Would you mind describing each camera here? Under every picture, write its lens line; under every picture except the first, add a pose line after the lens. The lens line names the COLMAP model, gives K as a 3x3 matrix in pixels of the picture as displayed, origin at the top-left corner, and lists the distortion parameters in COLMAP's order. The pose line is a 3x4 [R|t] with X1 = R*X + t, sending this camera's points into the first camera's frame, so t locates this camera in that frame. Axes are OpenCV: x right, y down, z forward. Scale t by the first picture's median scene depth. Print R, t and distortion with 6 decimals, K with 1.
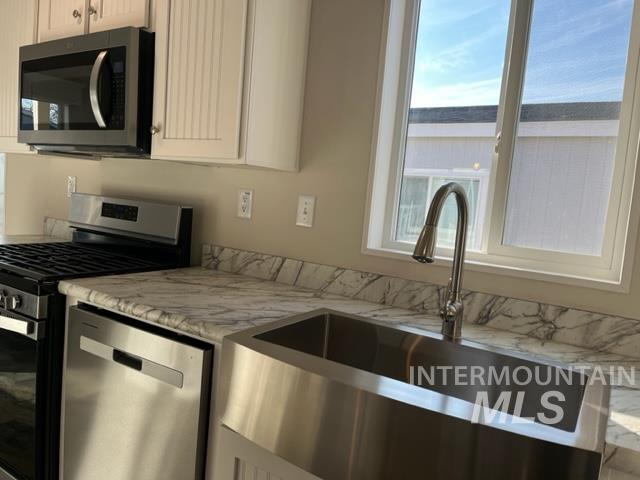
lens RADIAL K [[483.0, 0, 322.0], [0, 483.0, 236.5], [0, 0, 1]] dist [0.082646, -0.104685]
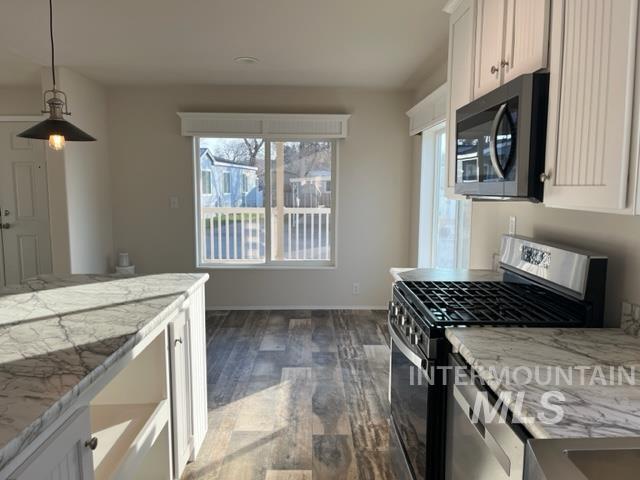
lens RADIAL K [[482.5, 0, 320.7], [0, 482.5, 242.7], [0, 0, 1]] dist [0.078454, -0.100947]
pose [[0.545588, 0.015649, -0.837907, 0.192682], [-0.030141, 0.999545, -0.000959, -0.077499], [0.837511, 0.025778, 0.545812, 0.138905]]
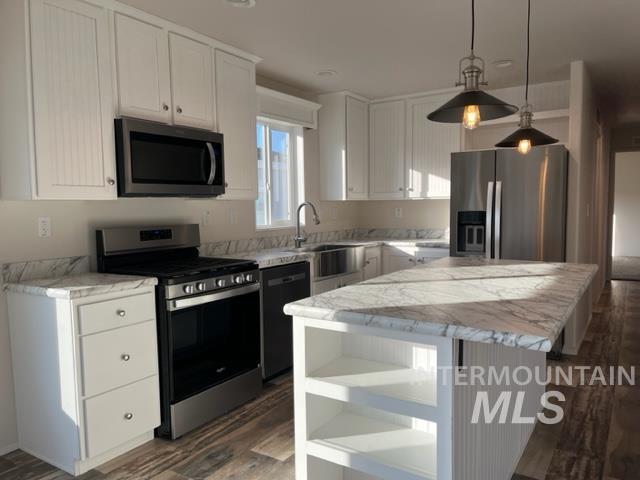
lens RADIAL K [[482.5, 0, 320.7], [0, 482.5, 242.7], [0, 0, 1]] dist [0.078454, -0.100947]
pose [[0.016083, -0.160420, 0.986918, -2.218610], [0.102821, 0.982078, 0.157958, -0.248989], [-0.994570, 0.098936, 0.032289, 0.552152]]
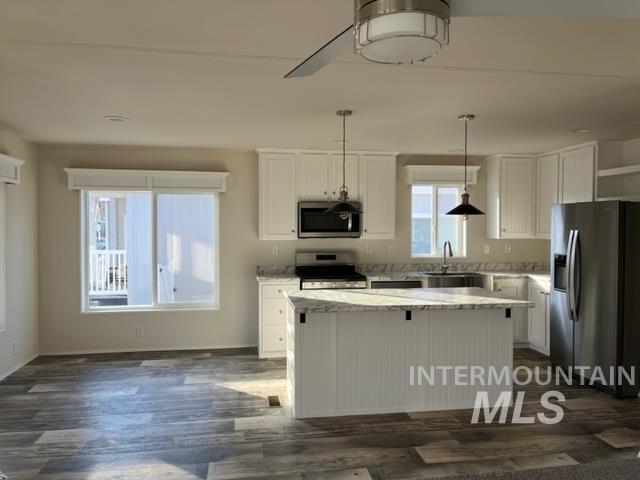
lens RADIAL K [[483.0, 0, 322.0], [0, 483.0, 236.5], [0, 0, 1]] dist [0.082646, -0.104685]
pose [[0.750299, -0.100732, 0.653379, -2.664225], [0.119537, 0.992704, 0.015778, -0.258465], [-0.650201, 0.066265, 0.756867, -1.300600]]
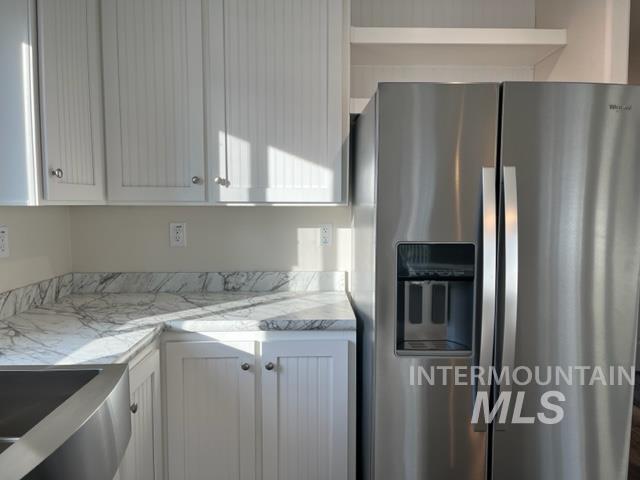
lens RADIAL K [[482.5, 0, 320.7], [0, 482.5, 242.7], [0, 0, 1]] dist [0.078454, -0.100947]
pose [[-0.550881, -0.150845, 0.820838, -0.499825], [0.024913, 0.980120, 0.196836, -0.134322], [-0.834212, 0.128883, -0.536172, 0.534368]]
